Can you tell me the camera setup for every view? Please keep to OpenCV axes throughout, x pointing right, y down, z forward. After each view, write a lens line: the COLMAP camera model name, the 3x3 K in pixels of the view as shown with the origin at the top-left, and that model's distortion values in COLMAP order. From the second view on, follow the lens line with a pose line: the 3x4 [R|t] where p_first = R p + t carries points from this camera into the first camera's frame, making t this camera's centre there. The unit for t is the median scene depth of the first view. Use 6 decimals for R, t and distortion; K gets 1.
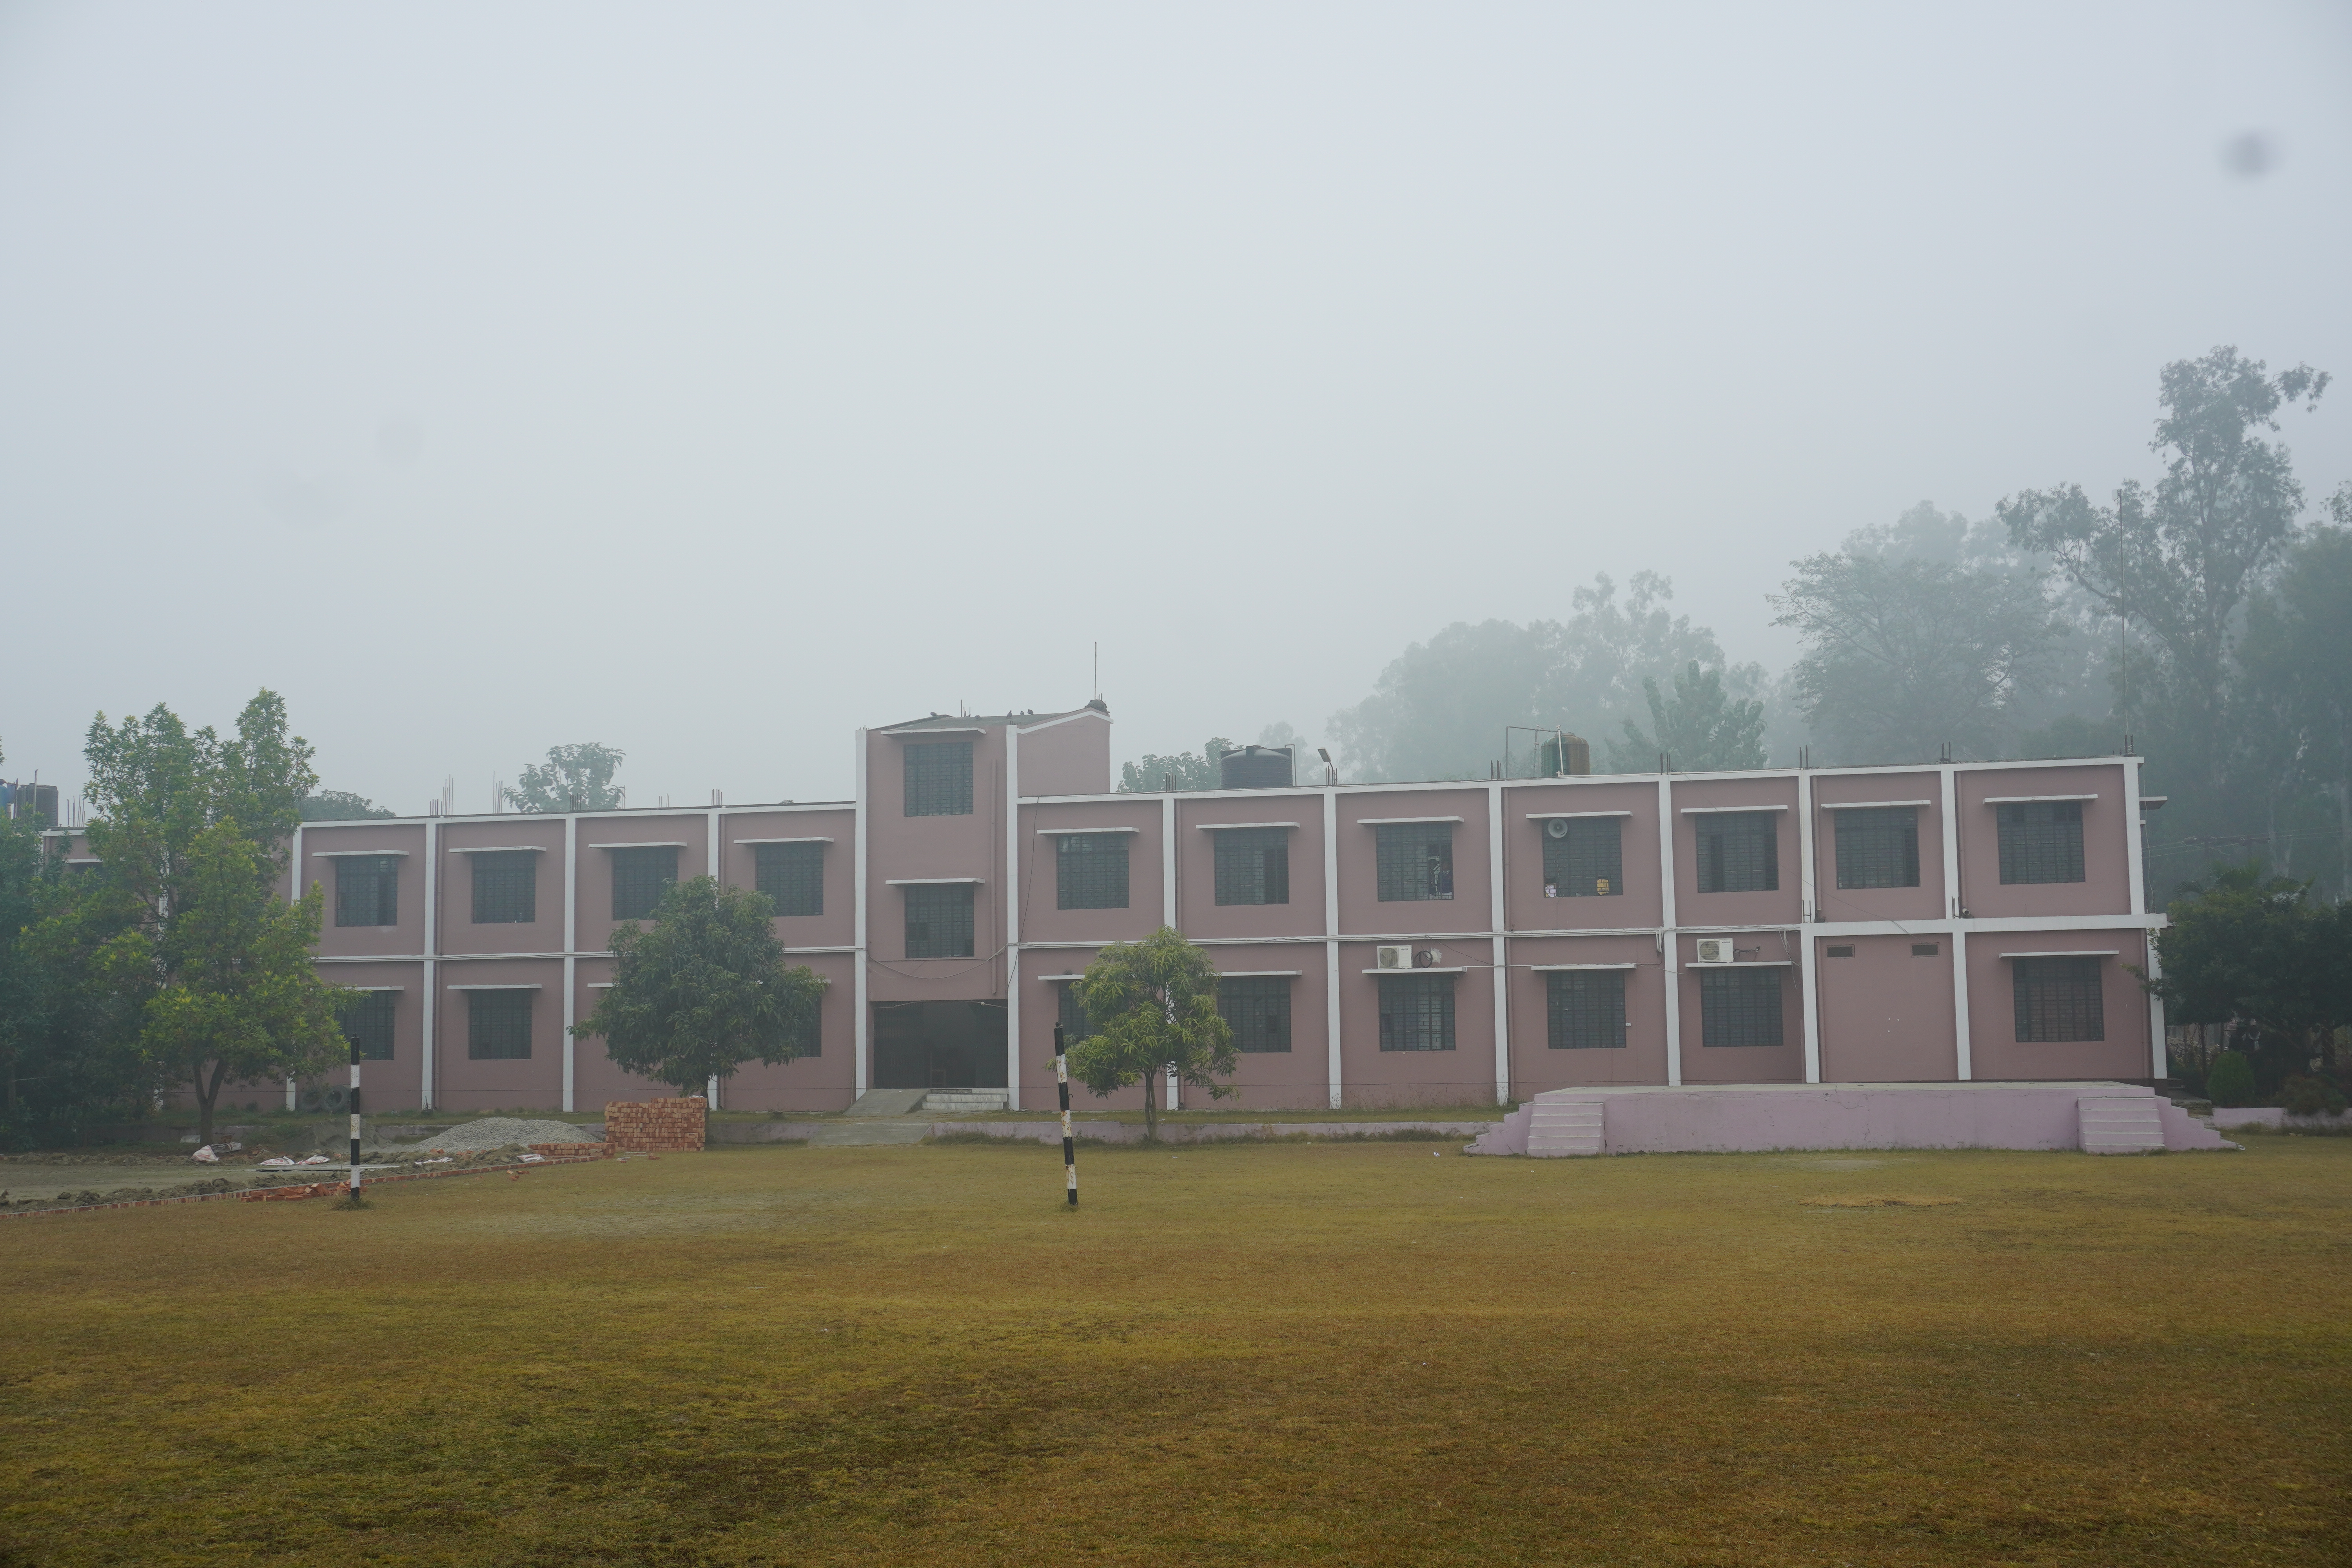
lens RADIAL K [[2609.5, 0, 1176.0], [0, 2609.5, 784.0], [0, 0, 1]] dist [0.003246, 0.025563]
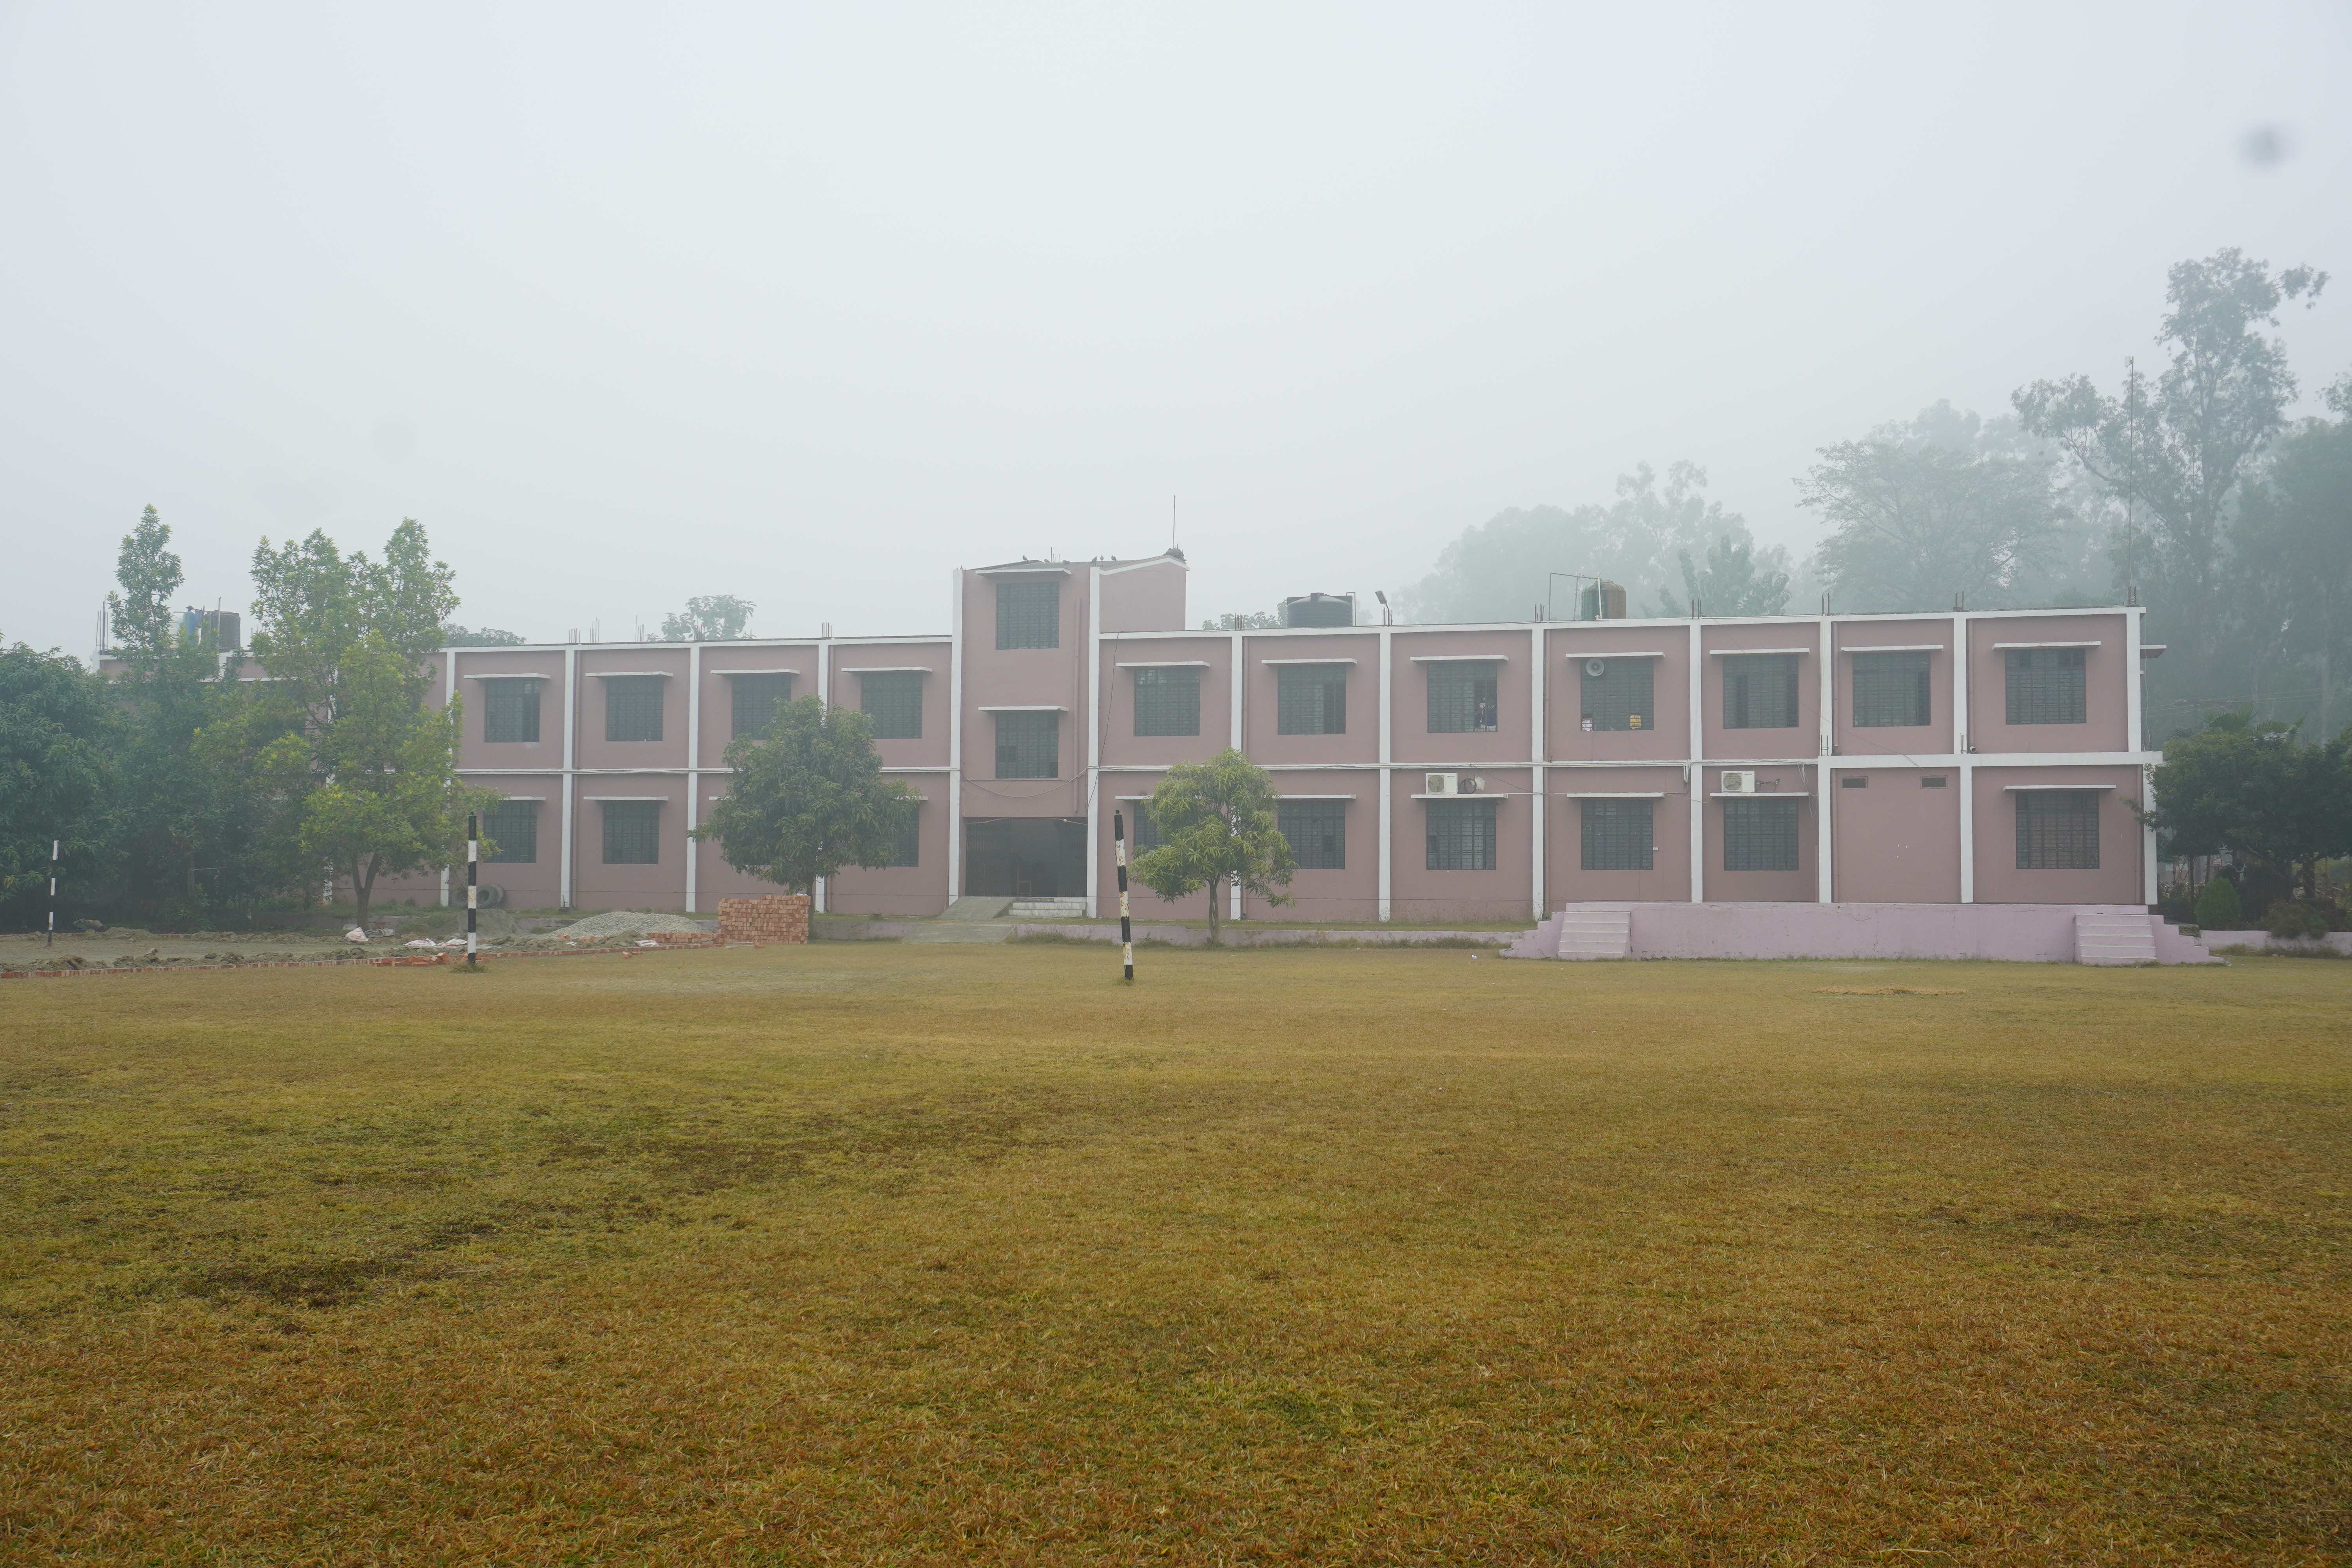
lens RADIAL K [[2319.7, 0, 1176.0], [0, 2319.7, 784.0], [0, 0, 1]] dist [0.001390, 0.028158]
pose [[0.999267, 0.017646, -0.033971, 0.006152], [-0.015788, 0.998405, 0.054205, 0.016559], [0.034873, -0.053629, 0.997952, 0.030370]]
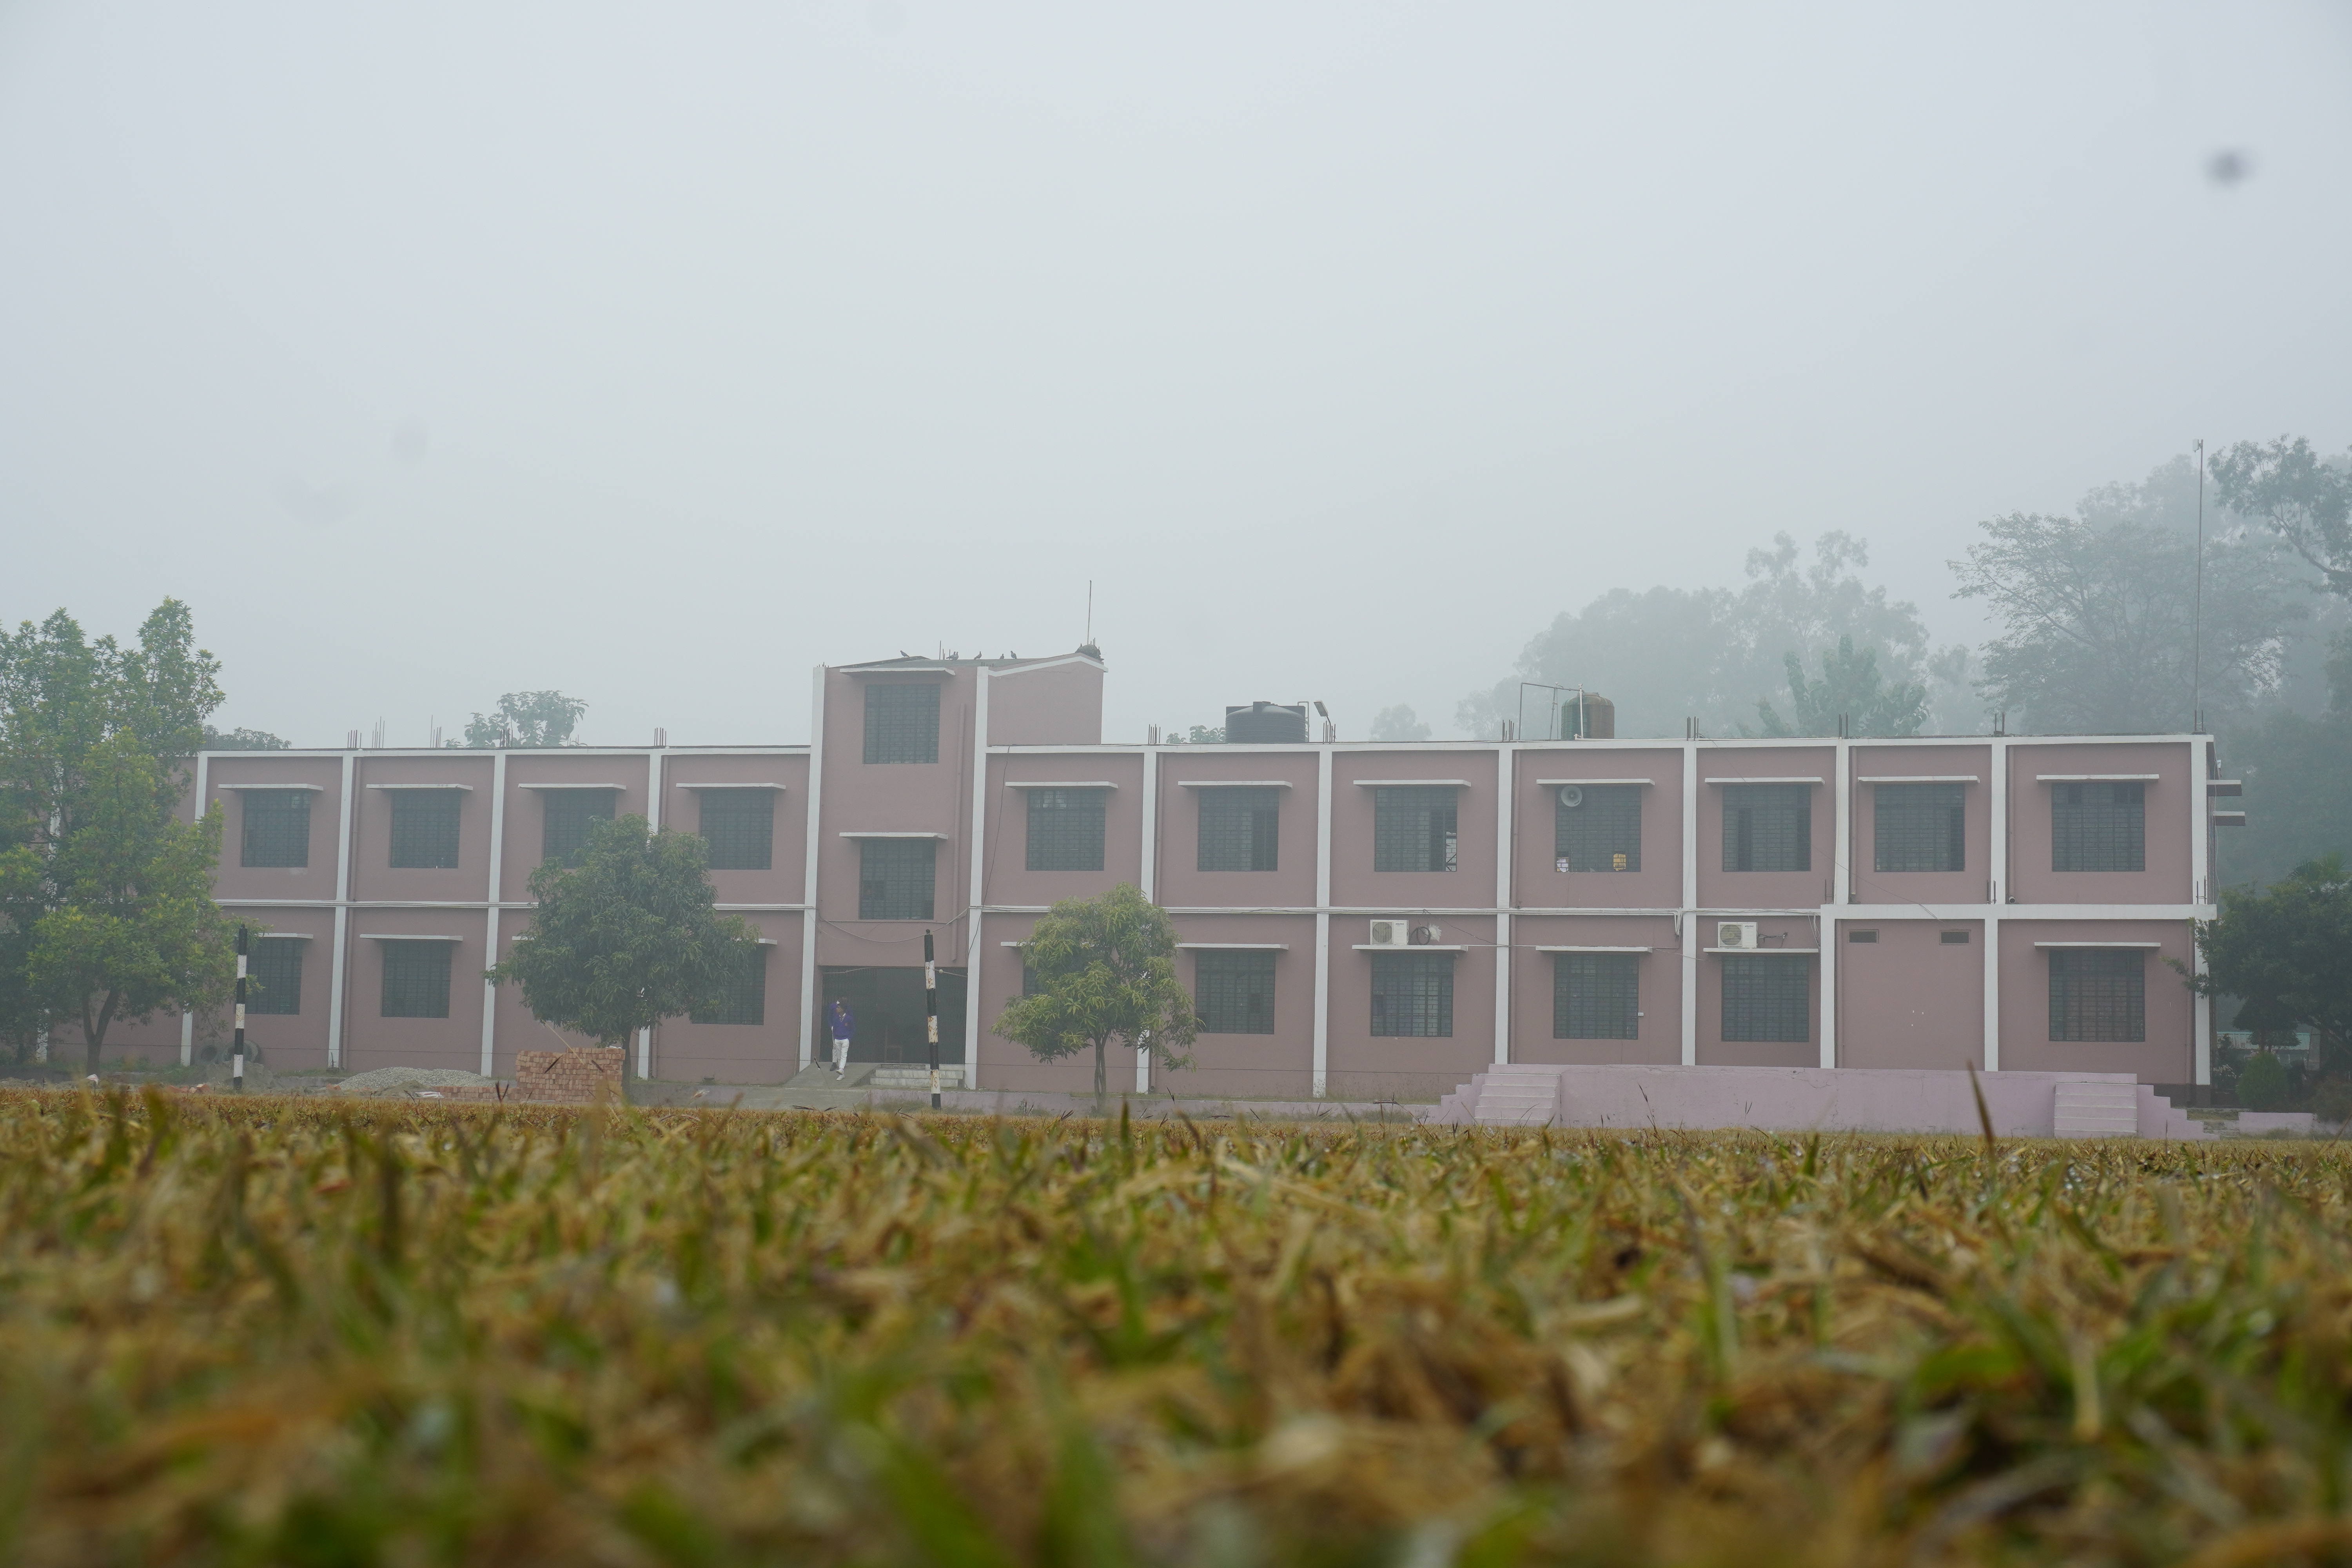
lens RADIAL K [[3277.2, 0, 1176.0], [0, 3277.2, 784.0], [0, 0, 1]] dist [0.031124, 0.027700]
pose [[0.998656, 0.031888, -0.040850, 0.057707], [-0.031941, 0.999490, -0.000634, 0.018676], [0.040809, 0.001938, 0.999165, -0.152875]]
